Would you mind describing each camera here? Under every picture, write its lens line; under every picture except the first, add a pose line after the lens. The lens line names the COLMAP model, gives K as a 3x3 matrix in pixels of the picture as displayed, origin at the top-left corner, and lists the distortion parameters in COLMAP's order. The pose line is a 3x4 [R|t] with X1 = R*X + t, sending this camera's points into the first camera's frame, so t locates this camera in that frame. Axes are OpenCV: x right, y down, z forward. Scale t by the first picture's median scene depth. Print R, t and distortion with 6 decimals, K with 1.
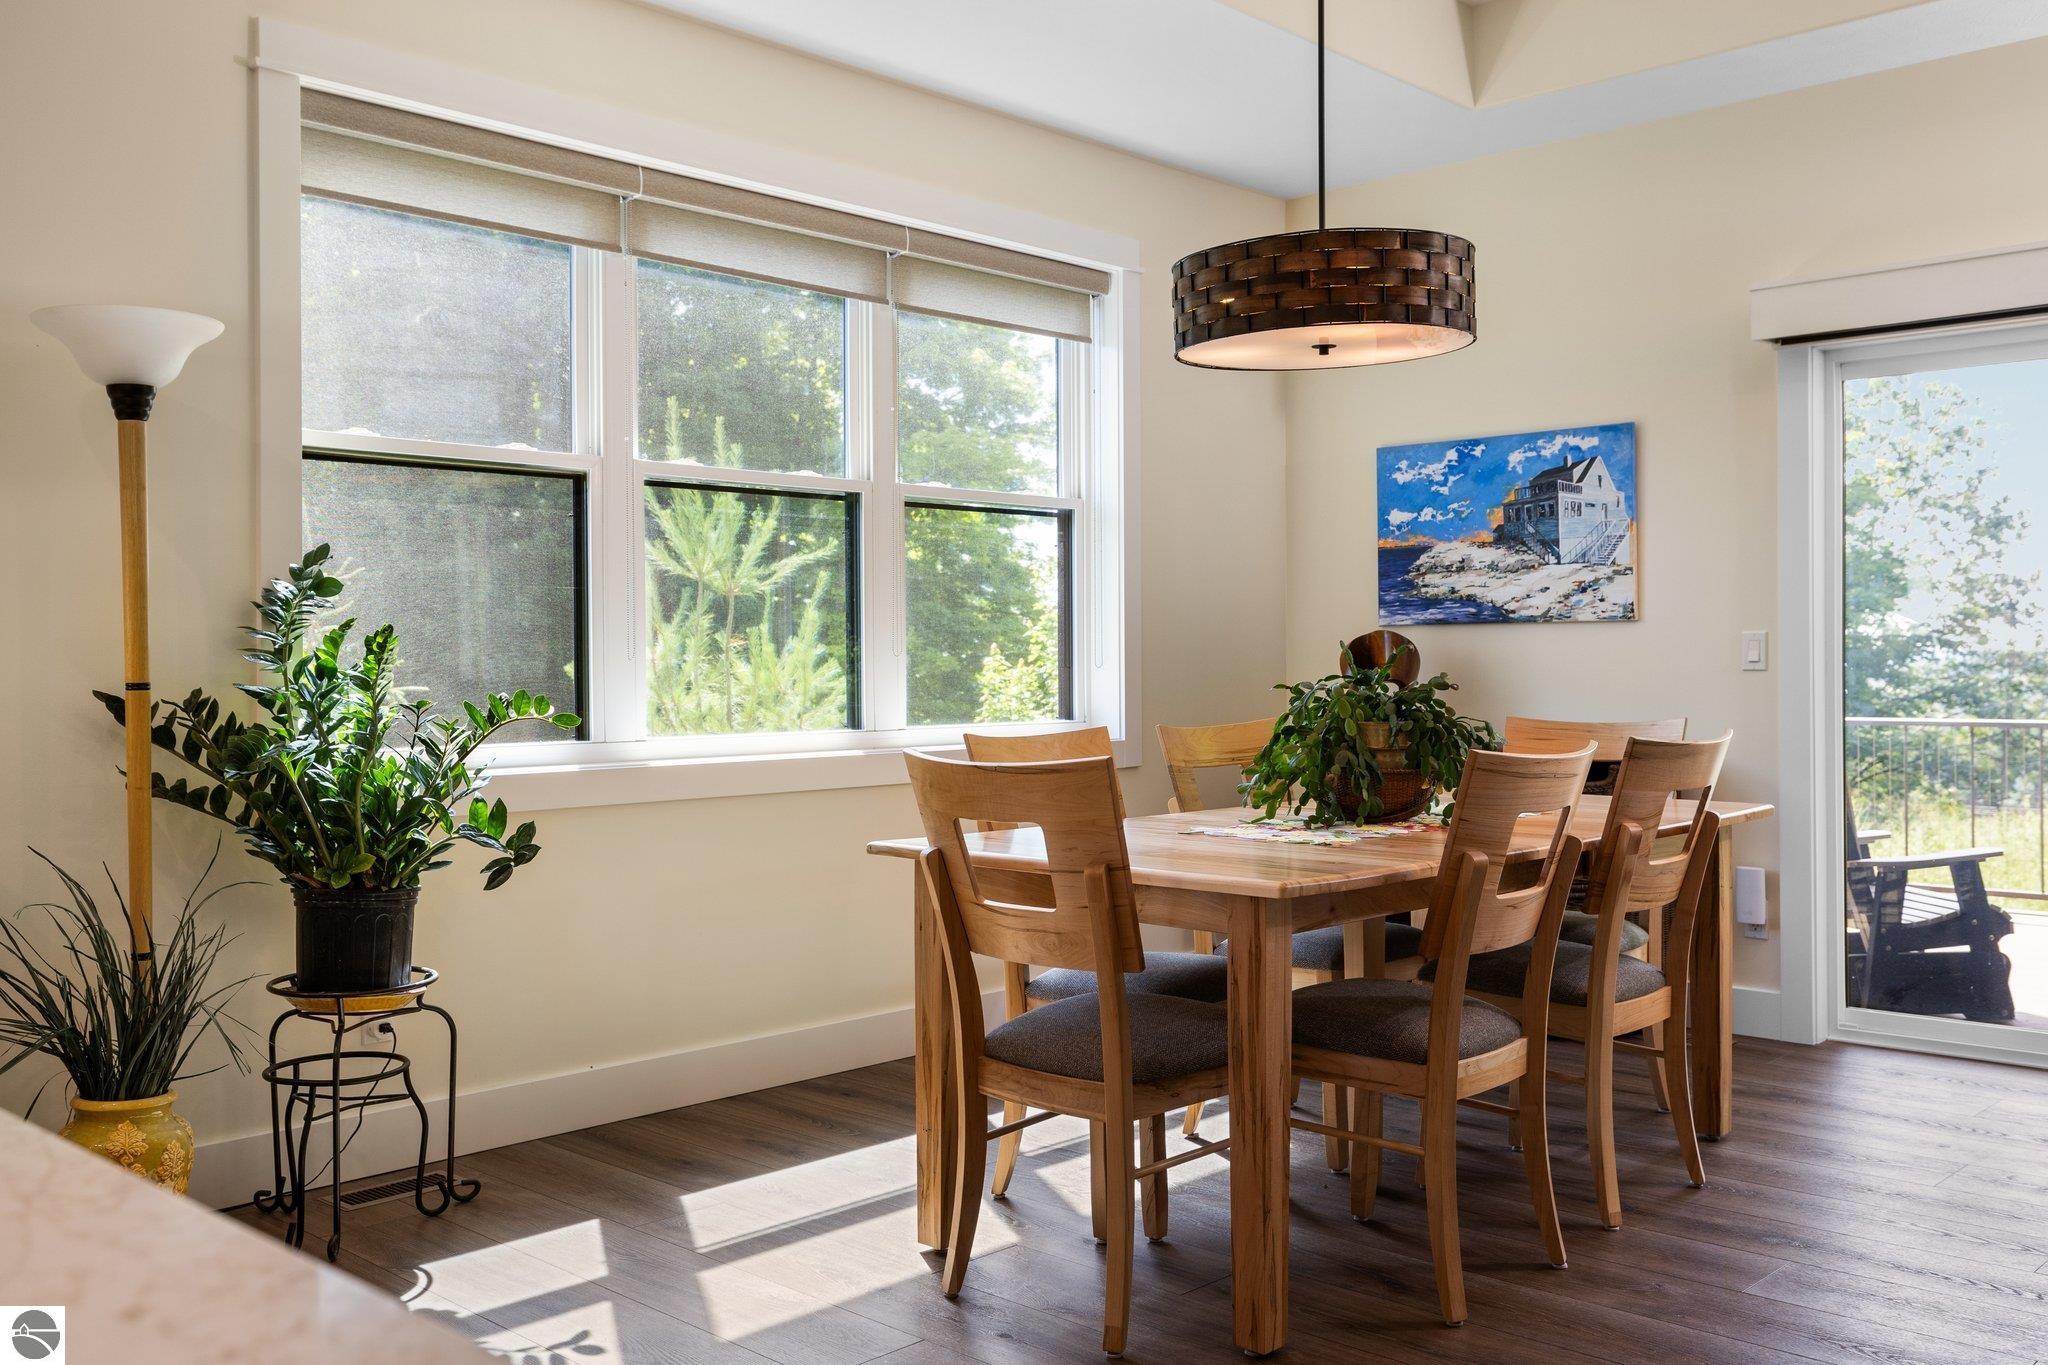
lens RADIAL K [[1815.4, 0, 997.9], [0, 1815.4, 669.0], [0, 0, 1]] dist [-0.007759, -0.001353]
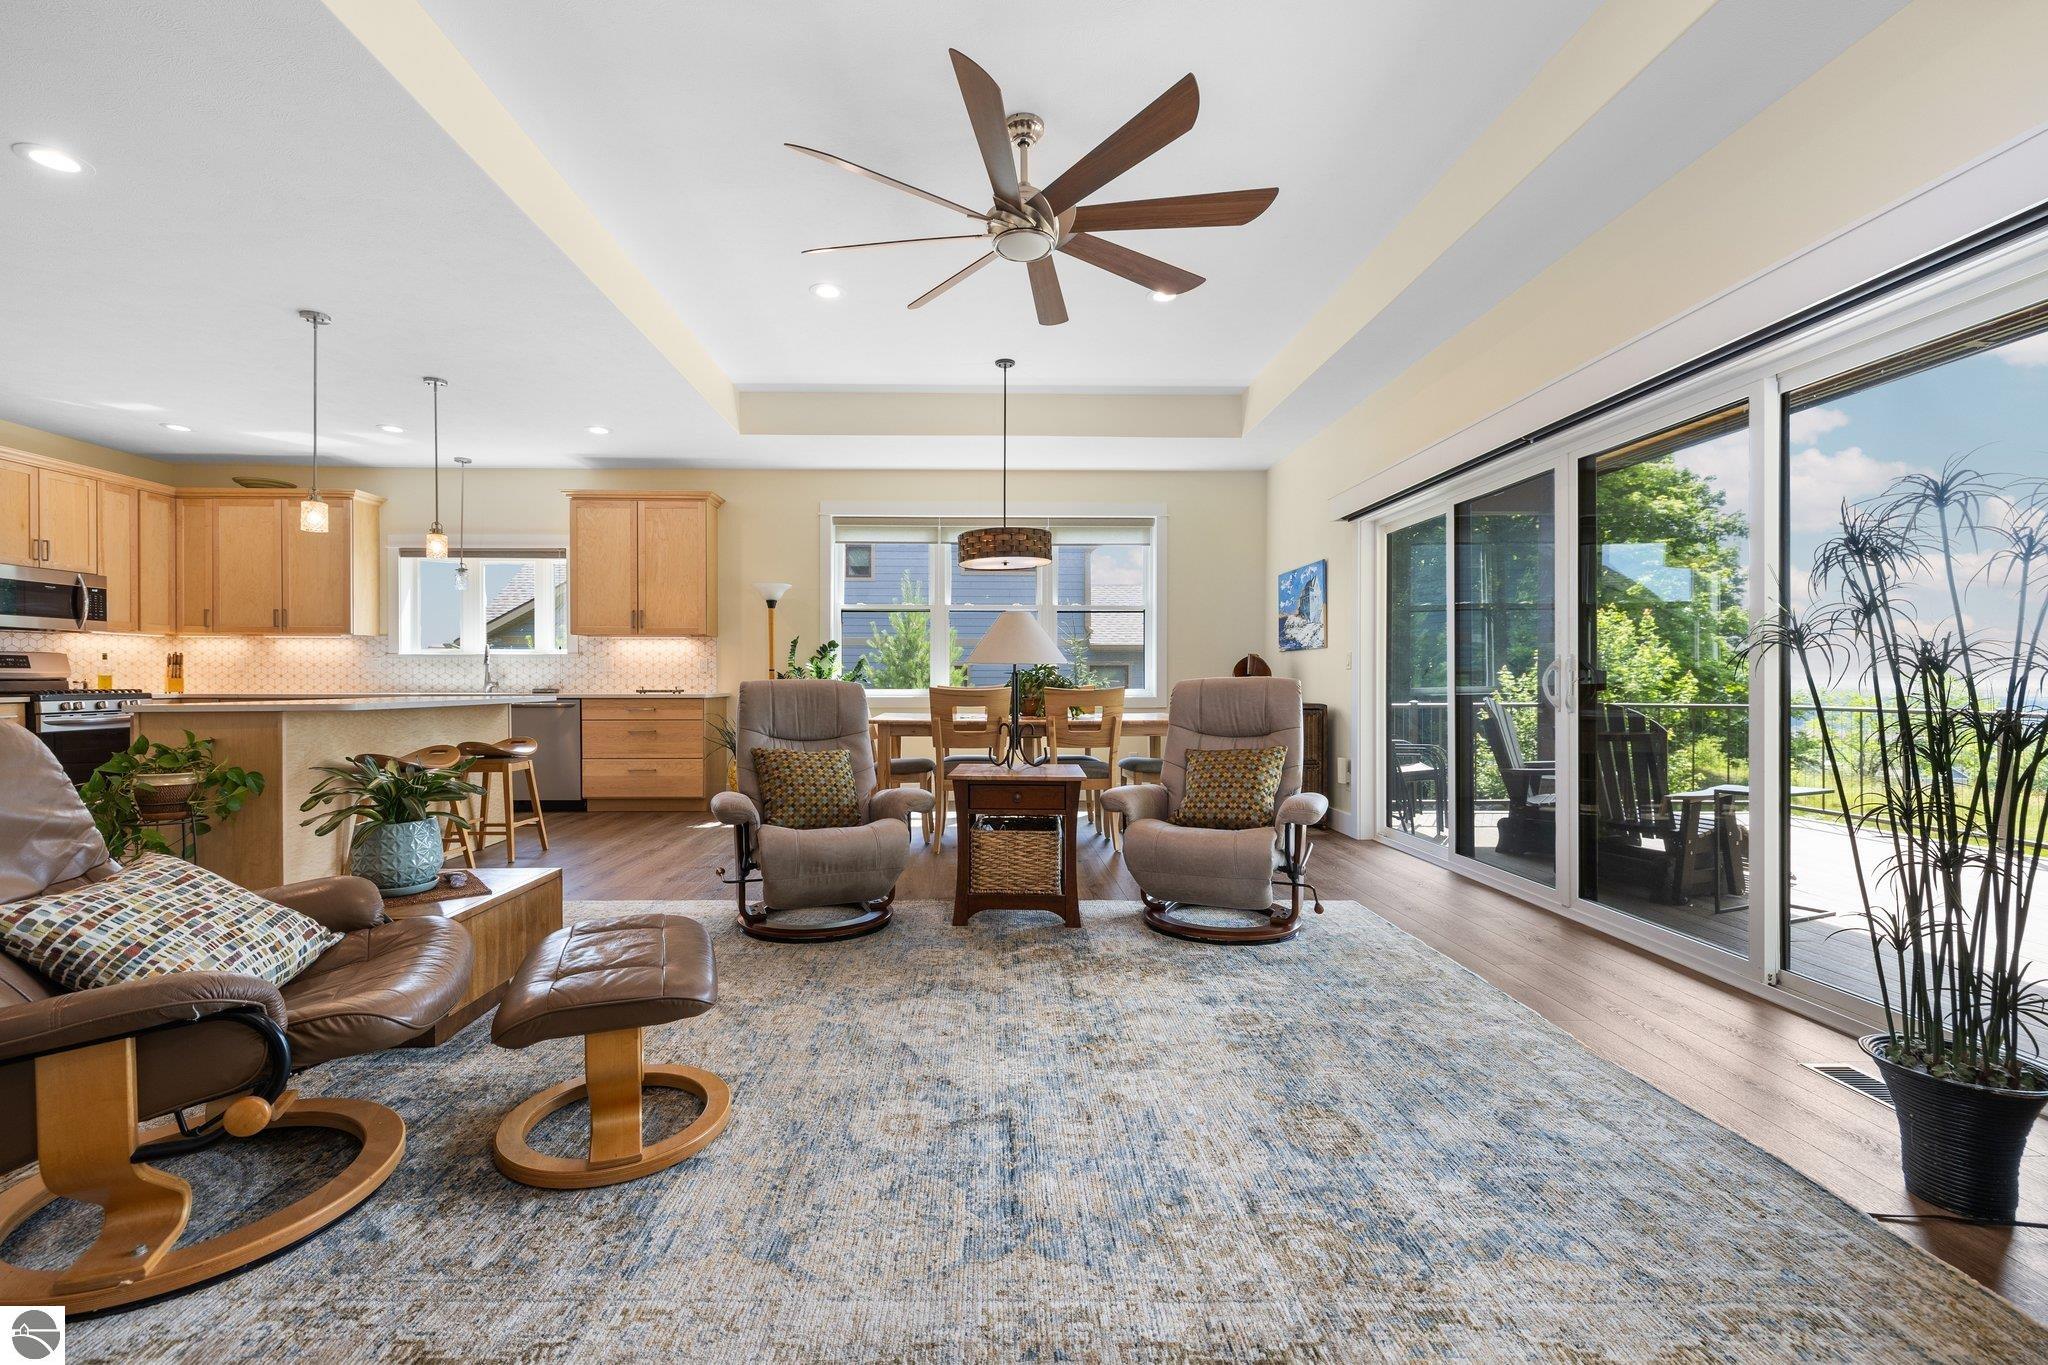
lens RADIAL K [[873.9, 0, 1002.8], [0, 873.9, 687.3], [0, 0, 1]] dist [-0.001390, -0.000234]
pose [[0.710769, 0.012910, -0.703307, 0.810788], [-0.007632, 0.999914, 0.010643, 0.013928], [0.703385, -0.002197, 0.710806, -0.050623]]
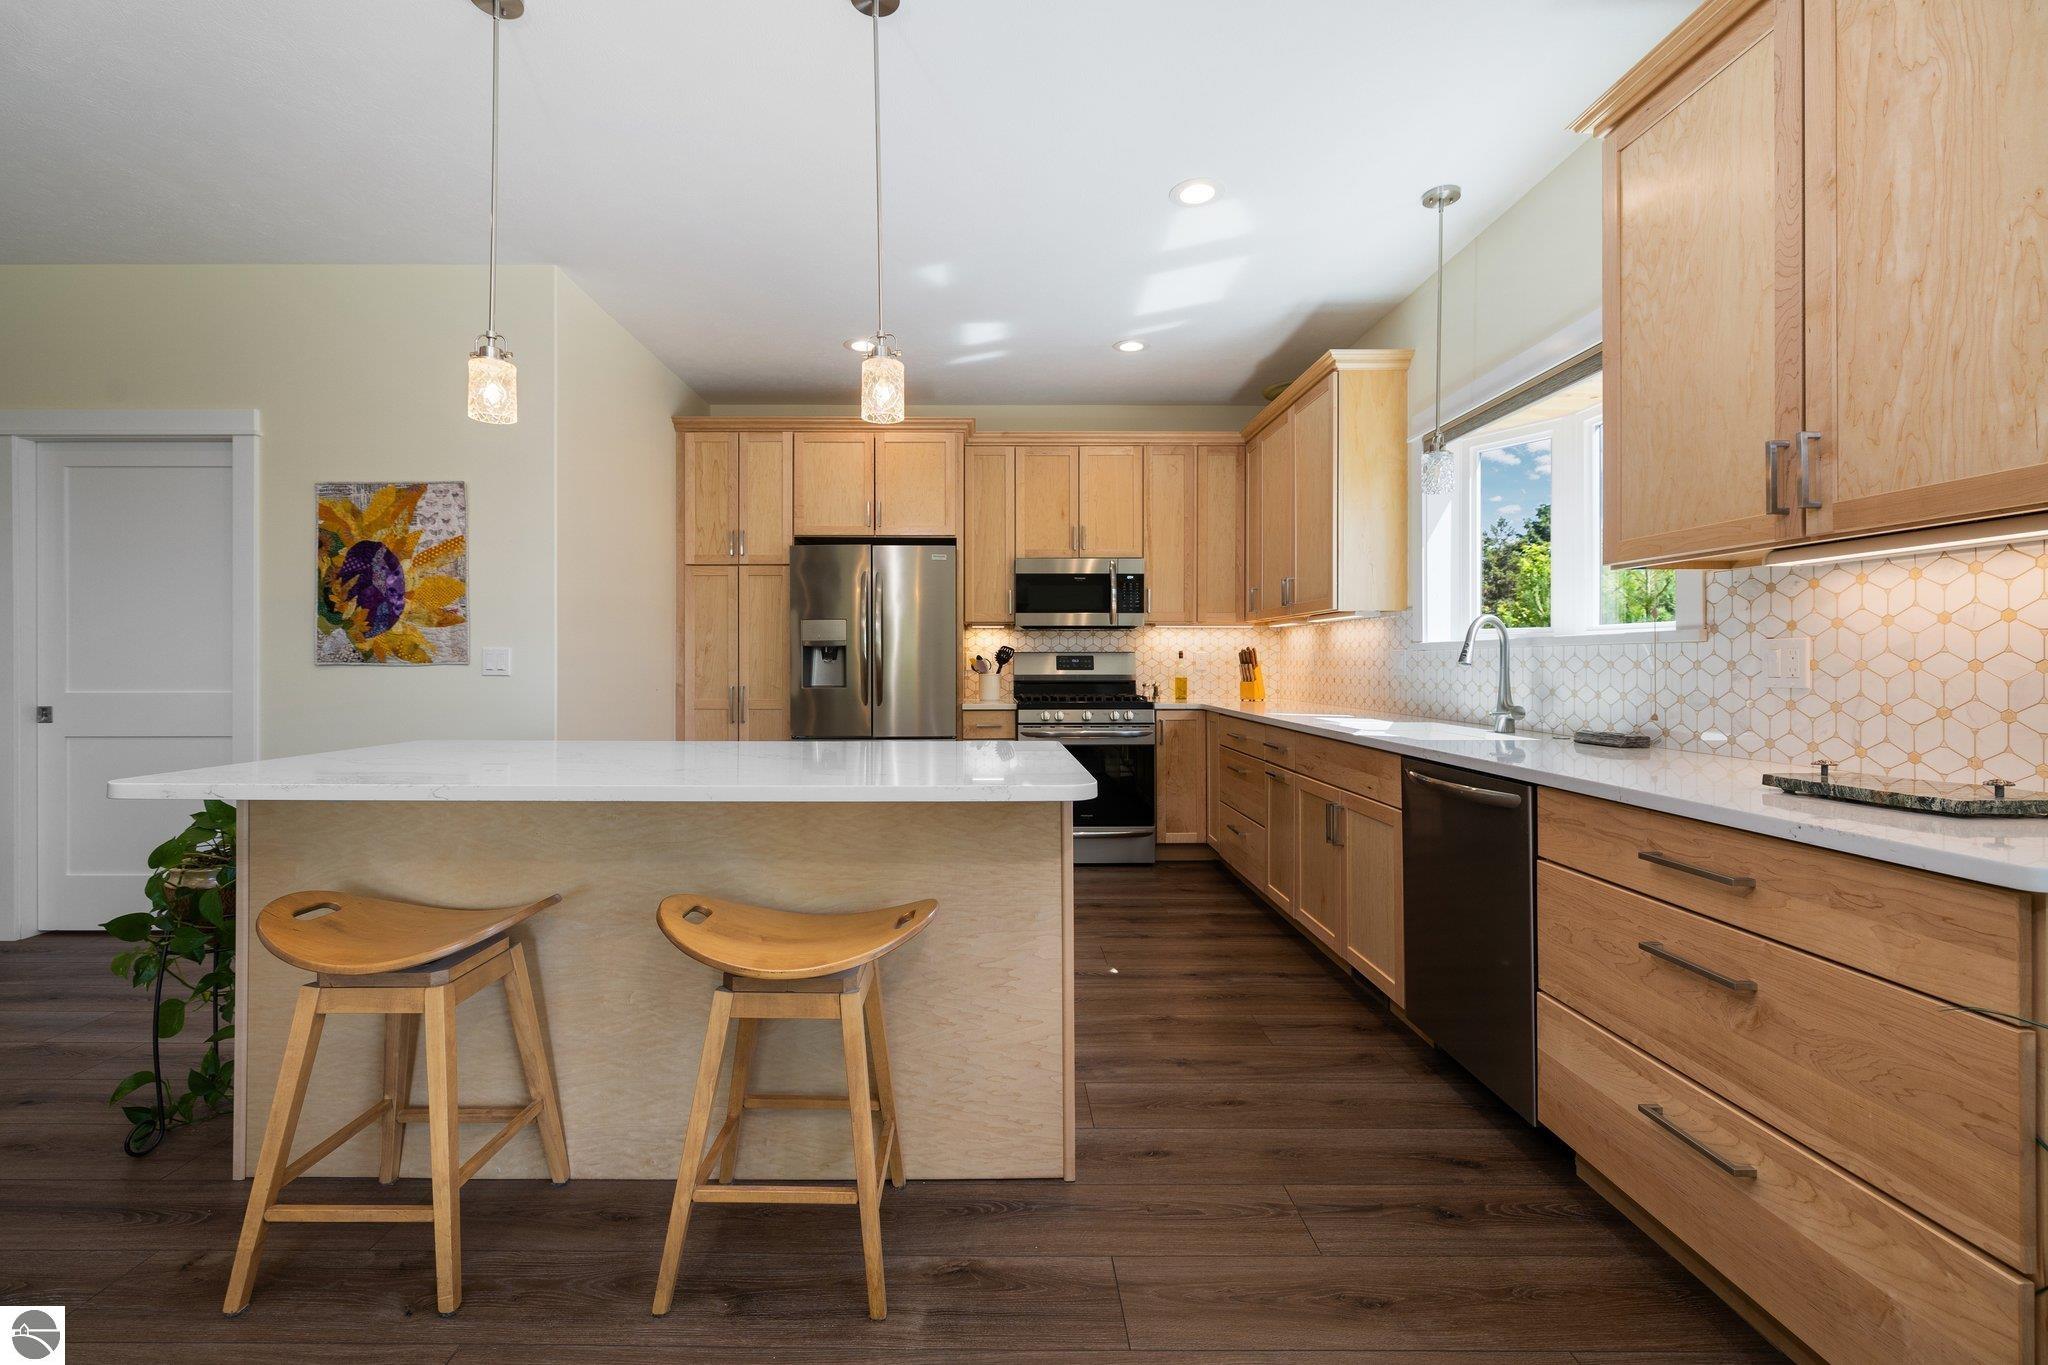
lens RADIAL K [[873.6, 0, 989.5], [0, 873.6, 660.5], [0, 0, 1]] dist [0.000182, -0.000051]
pose [[-0.721209, 0.003896, -0.692707, -0.008497], [0.000233, 0.999985, 0.005382, -0.004255], [0.692718, 0.003720, -0.721199, 0.475256]]
